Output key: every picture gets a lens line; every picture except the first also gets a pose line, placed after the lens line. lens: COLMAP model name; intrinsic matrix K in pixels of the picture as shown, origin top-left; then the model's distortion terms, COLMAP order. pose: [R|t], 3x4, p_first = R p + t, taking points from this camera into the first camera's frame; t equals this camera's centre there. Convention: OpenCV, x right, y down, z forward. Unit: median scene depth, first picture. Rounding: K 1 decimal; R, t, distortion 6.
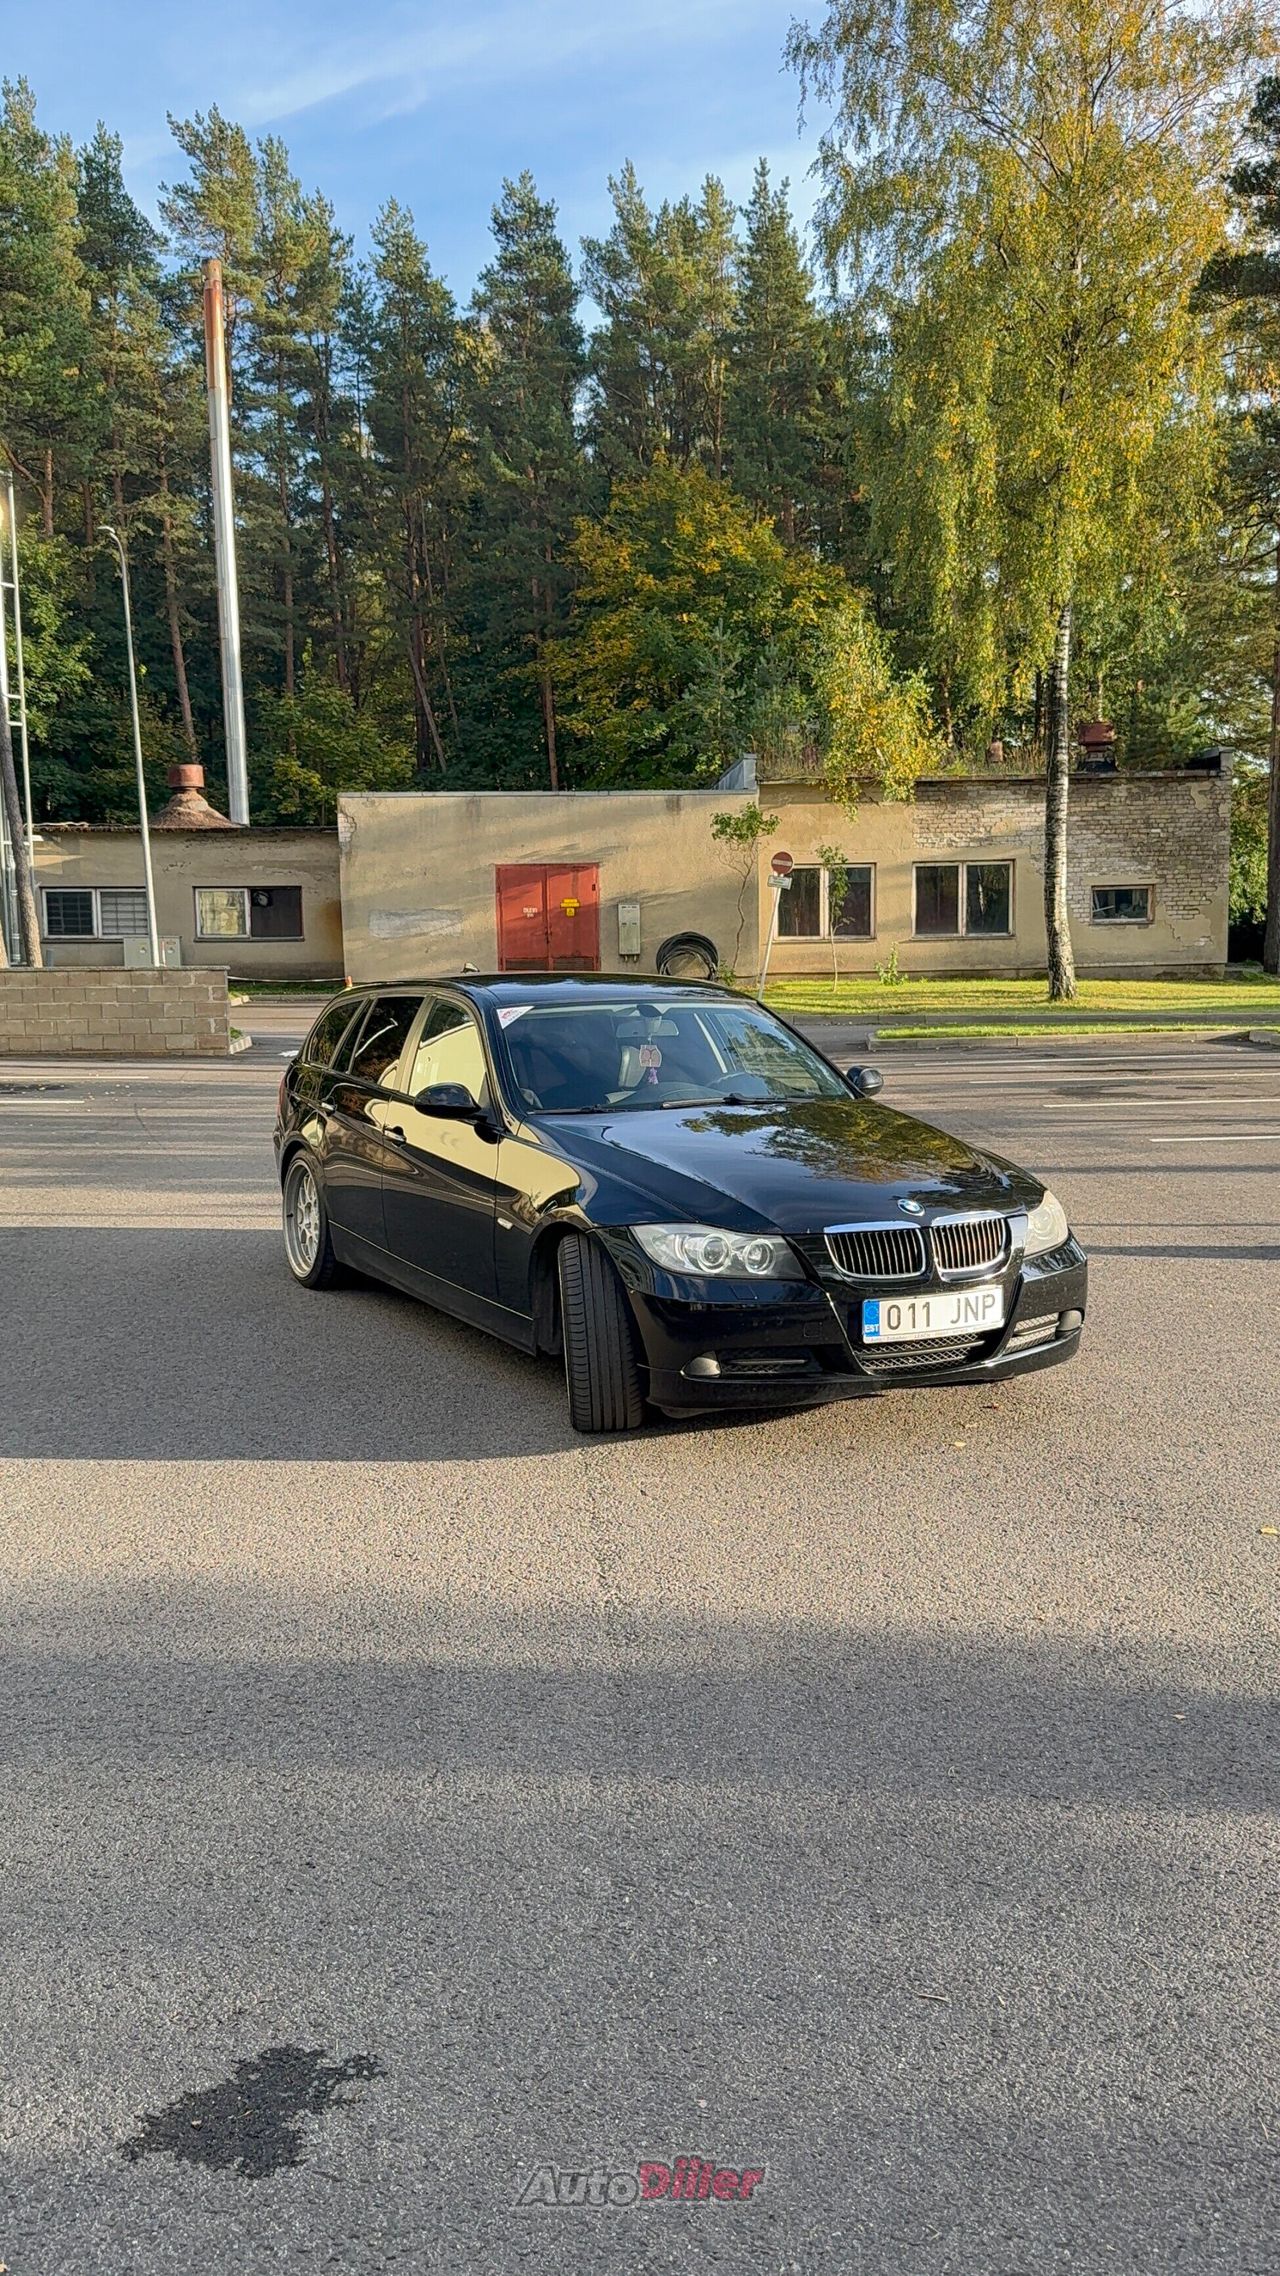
lens RADIAL K [[1976.9, 0, 640.0], [0, 1976.9, 1138.0], [0, 0, 1]] dist [0.008243, -0.006309]
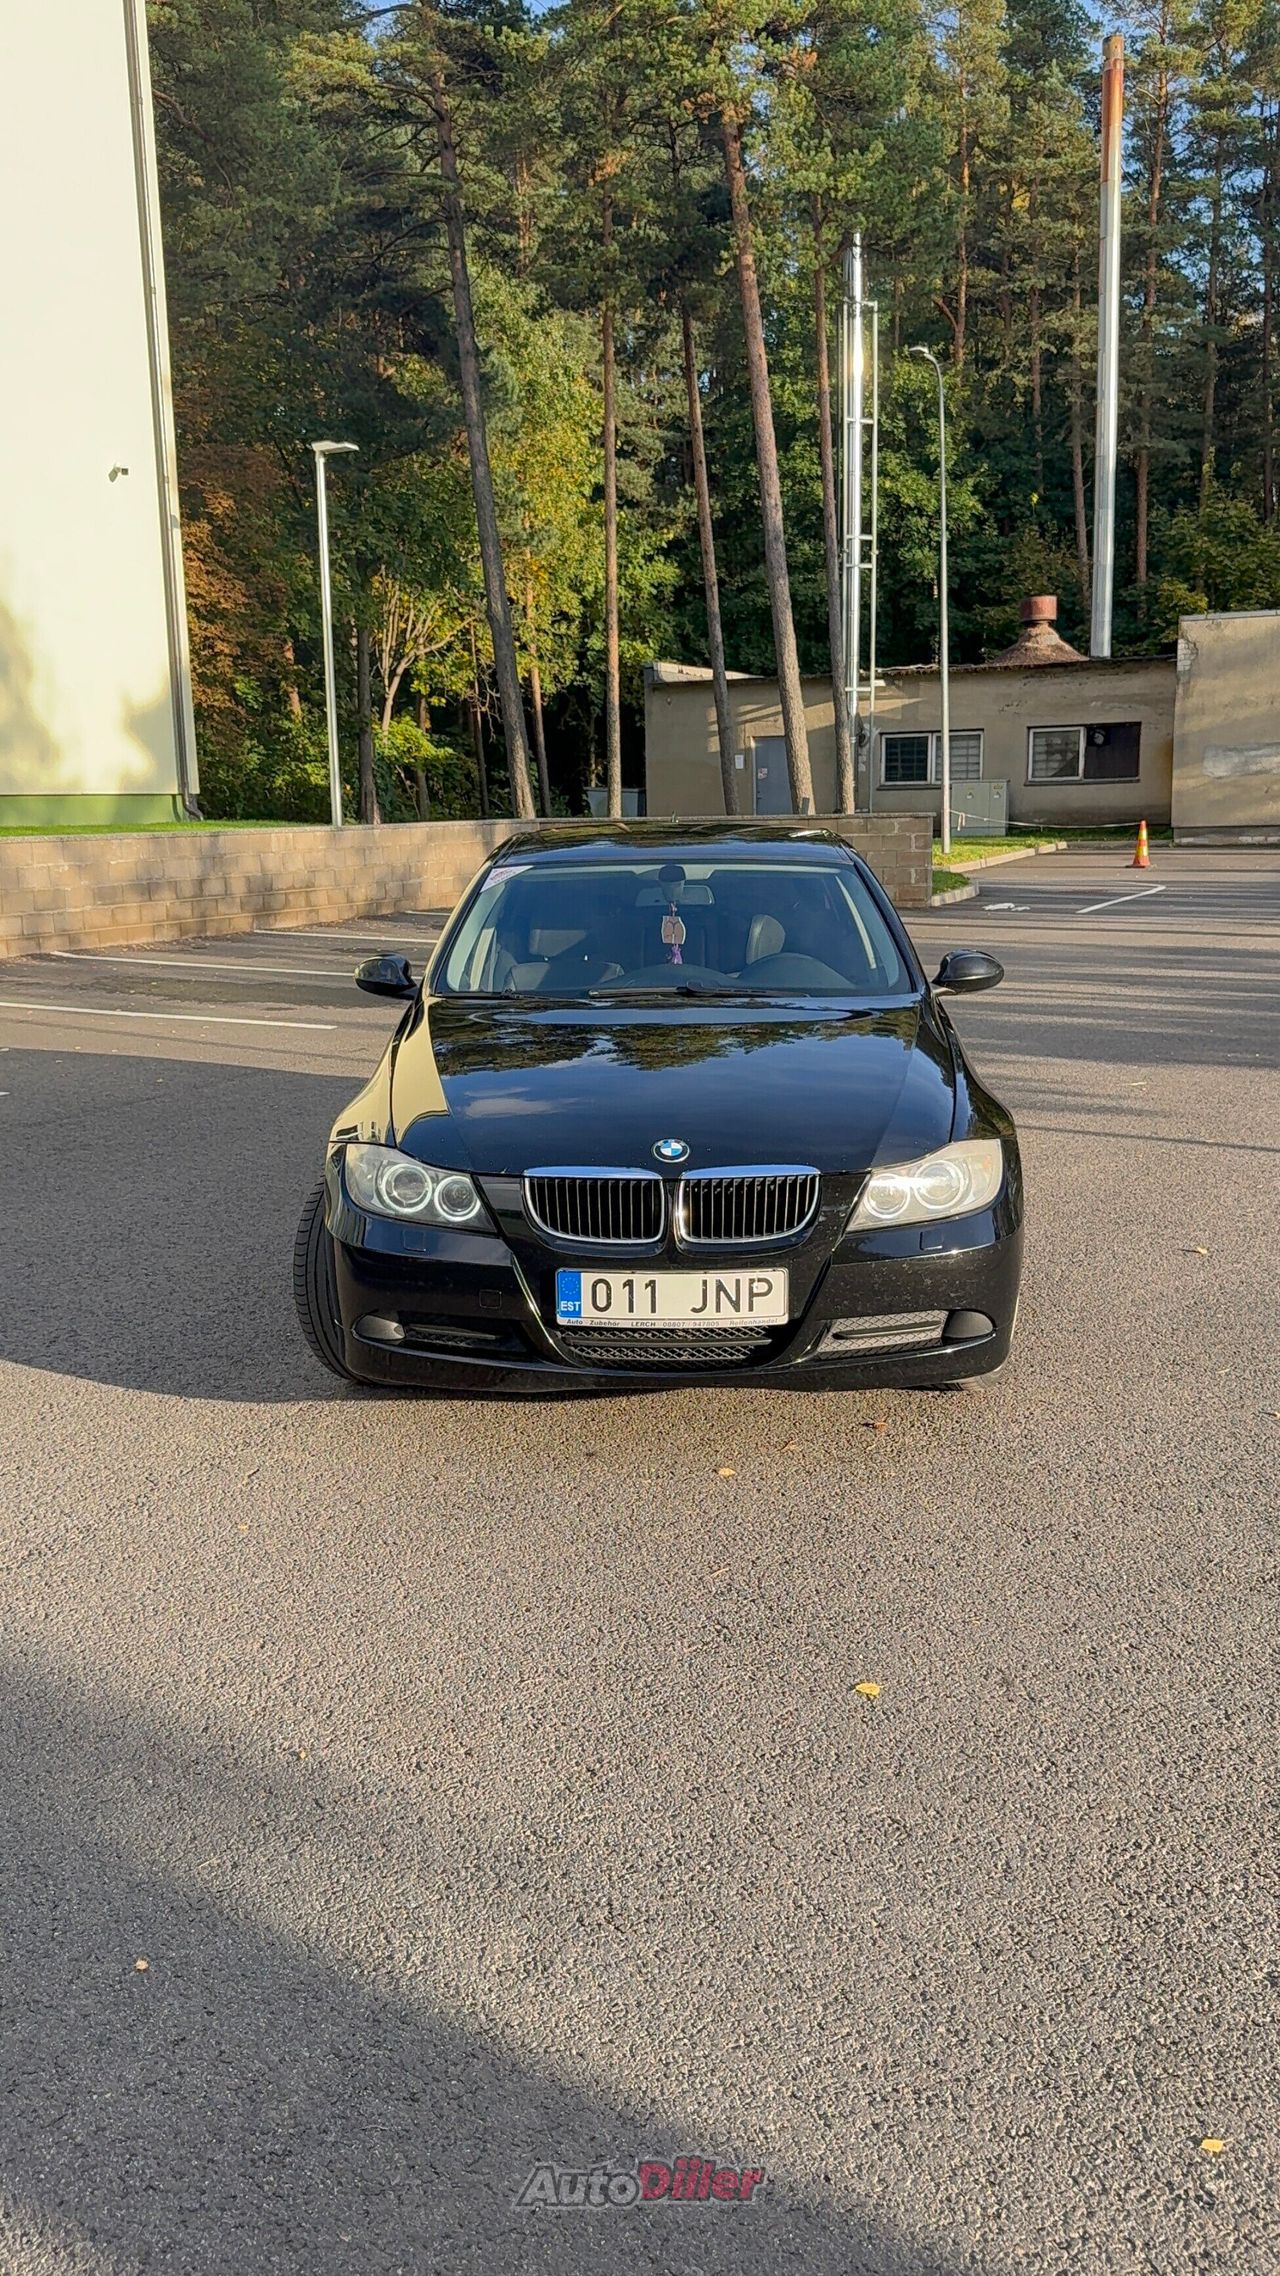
lens RADIAL K [[1898.3, 0, 639.8], [0, 1898.3, 1211.7], [0, 0, 1]] dist [0.036059, -0.106605]
pose [[0.846155, 0.097889, -0.523870, 0.126021], [-0.033138, 0.990748, 0.131604, -0.008857], [0.531905, -0.093998, 0.841571, 0.098559]]
